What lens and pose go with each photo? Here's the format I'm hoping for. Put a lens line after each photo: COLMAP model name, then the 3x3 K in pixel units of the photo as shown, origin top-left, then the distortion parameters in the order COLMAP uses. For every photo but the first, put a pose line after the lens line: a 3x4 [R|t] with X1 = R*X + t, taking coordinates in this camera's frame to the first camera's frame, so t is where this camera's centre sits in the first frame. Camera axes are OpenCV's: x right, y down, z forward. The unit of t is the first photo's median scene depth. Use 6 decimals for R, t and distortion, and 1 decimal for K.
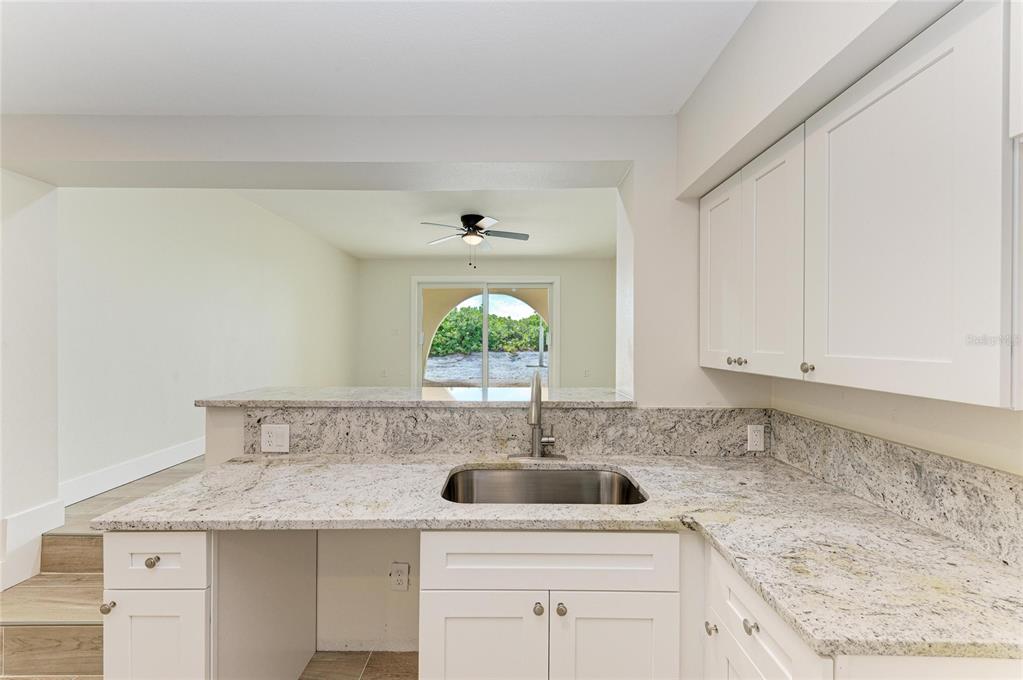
lens RADIAL K [[380.7, 0, 505.9], [0, 380.7, 341.0], [0, 0, 1]] dist [0.017895, -0.005472]
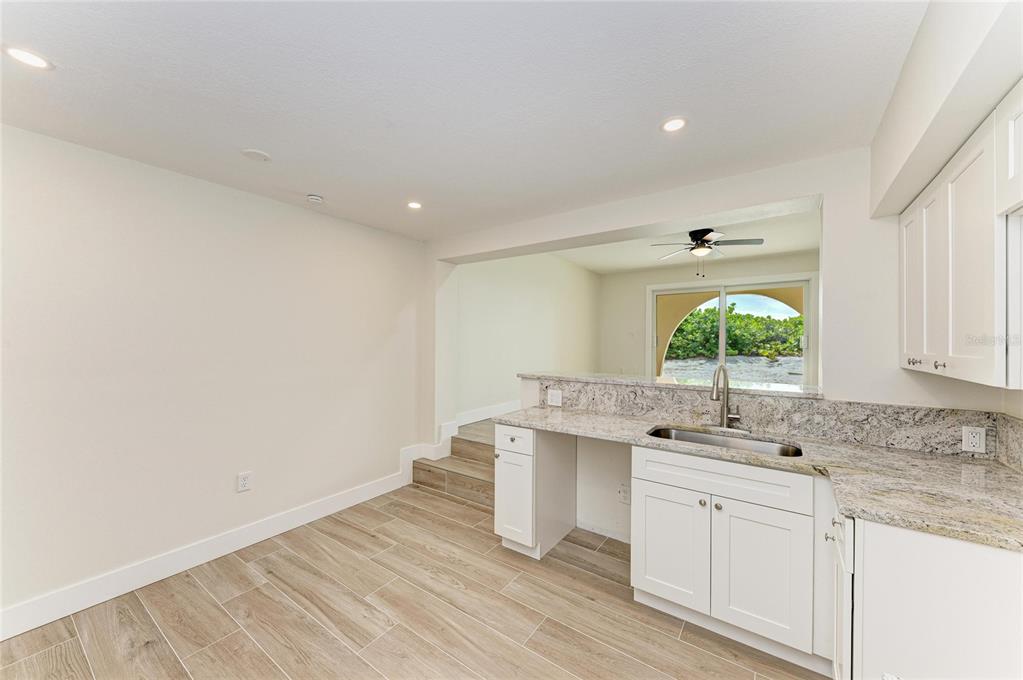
lens RADIAL K [[374.7, 0, 509.7], [0, 374.7, 340.7], [0, 0, 1]] dist [0.019309, -0.005247]
pose [[0.820416, 0.002637, -0.571761, 0.212166], [-0.006703, 0.999965, -0.005005, 0.003041], [0.571728, 0.007939, 0.820405, -0.532601]]
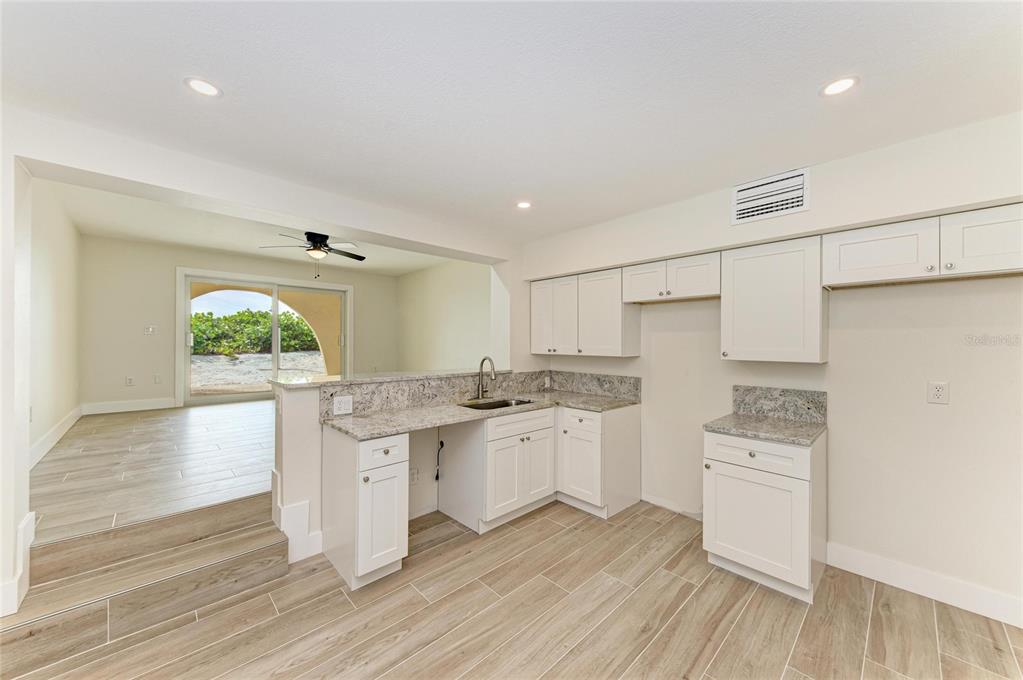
lens RADIAL K [[374.7, 0, 509.7], [0, 374.7, 340.7], [0, 0, 1]] dist [0.019309, -0.005247]
pose [[0.720732, 0.006305, 0.693186, -1.177008], [-0.002693, 0.999977, -0.006295, 0.002260], [-0.693209, 0.002670, 0.720732, -0.560571]]
